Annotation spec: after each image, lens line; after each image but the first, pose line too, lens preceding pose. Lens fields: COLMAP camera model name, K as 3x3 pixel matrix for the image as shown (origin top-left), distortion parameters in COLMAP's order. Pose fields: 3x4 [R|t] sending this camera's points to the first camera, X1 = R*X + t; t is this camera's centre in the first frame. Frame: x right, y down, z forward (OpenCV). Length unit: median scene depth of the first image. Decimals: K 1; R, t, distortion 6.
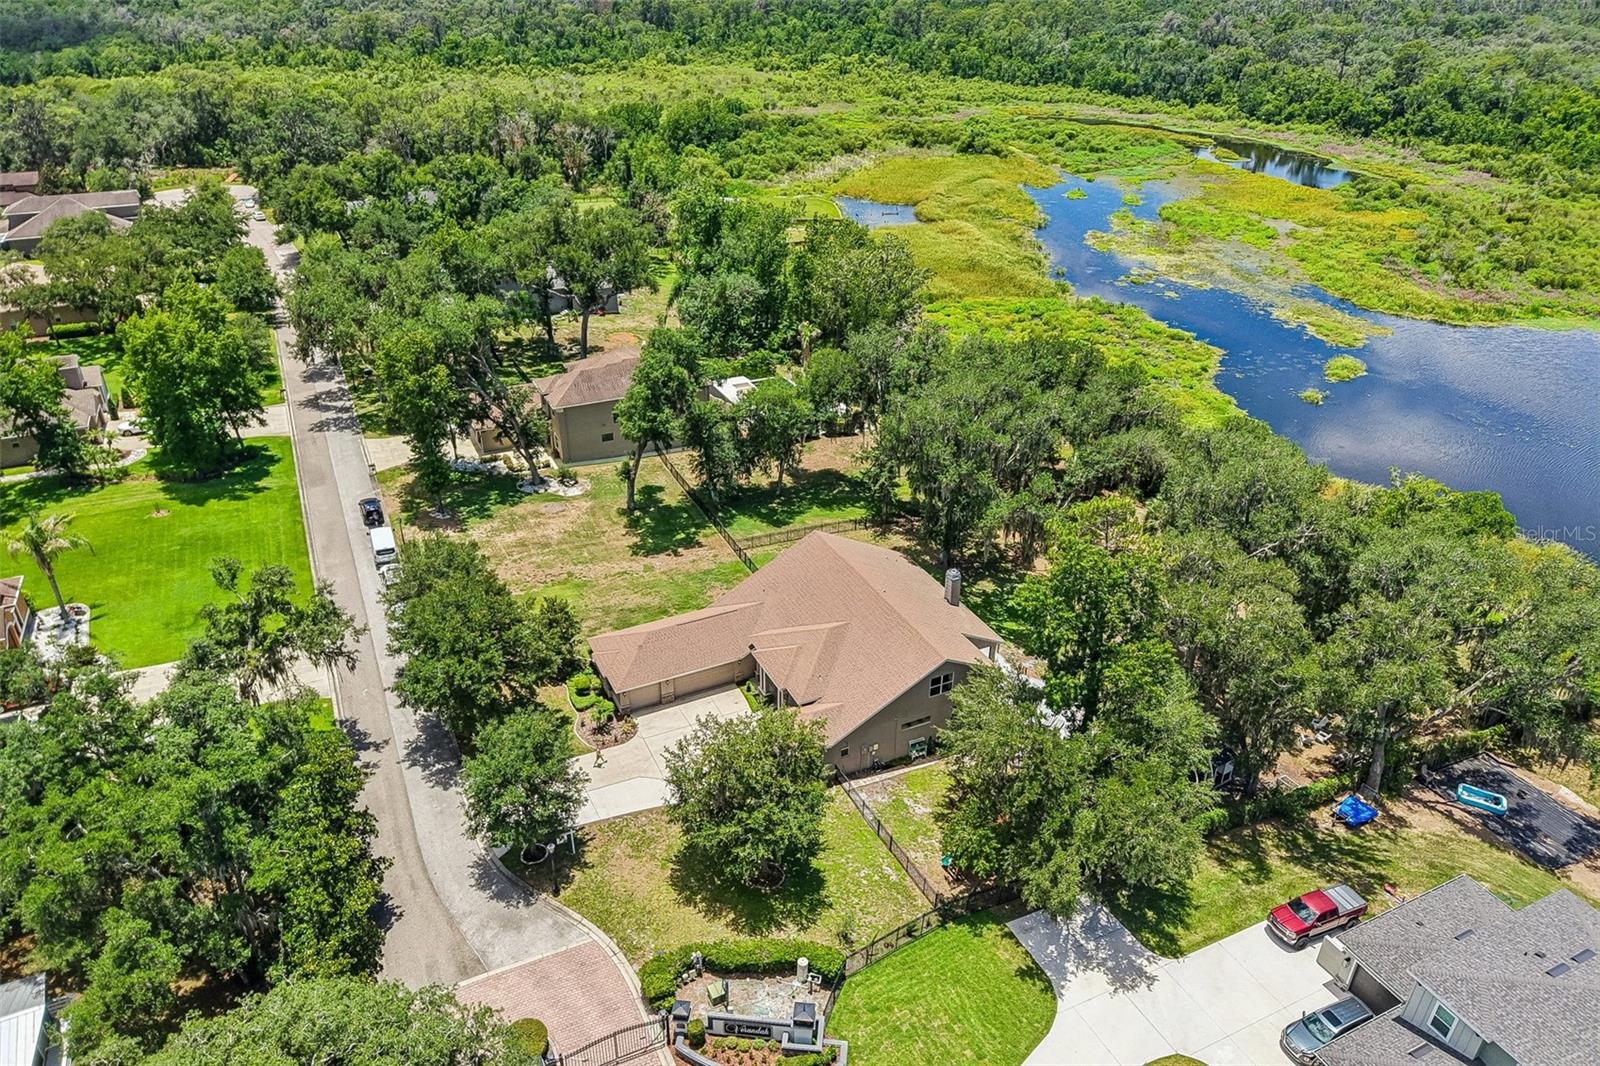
lens RADIAL K [[1061.1, 0, 794.8], [0, 1061.1, 540.3], [0, 0, 1]] dist [-0.000528, -0.003418]
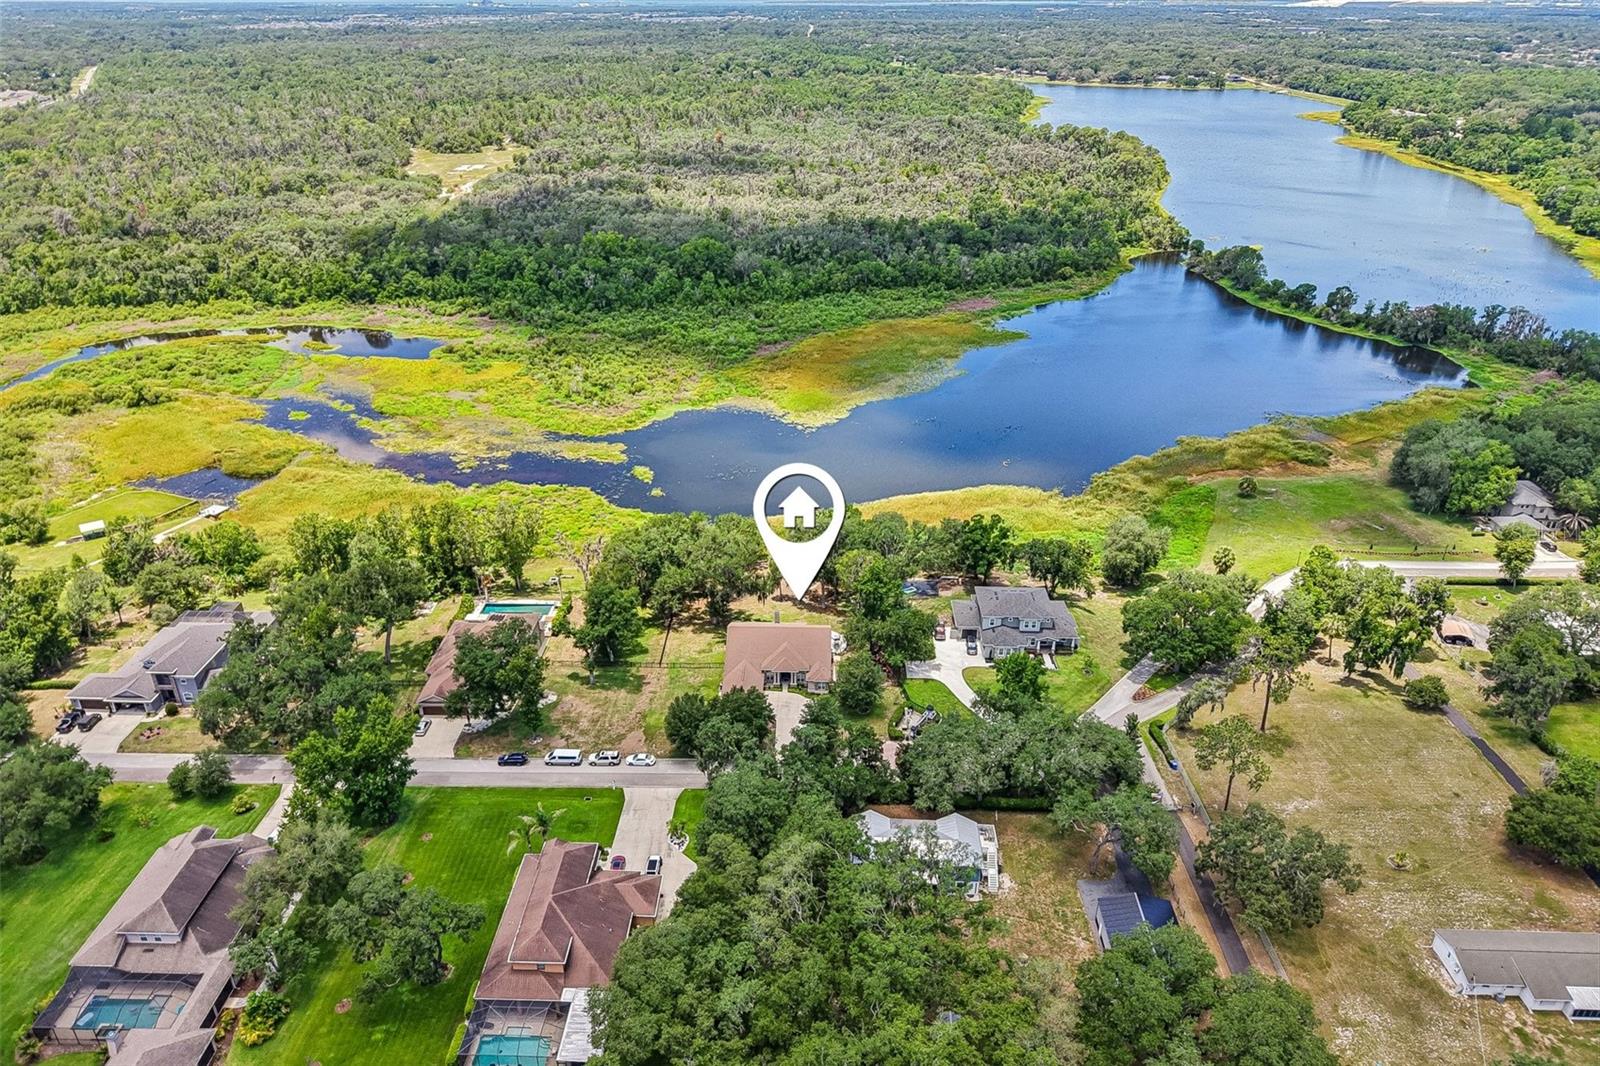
lens RADIAL K [[1061.1, 0, 796.6], [0, 1061.1, 524.9], [0, 0, 1]] dist [-0.000528, -0.003418]
pose [[0.449358, -0.394481, 0.801537, -0.426859], [0.439578, 0.878728, 0.186034, -0.144502], [-0.777720, 0.268742, 0.568268, -0.126545]]
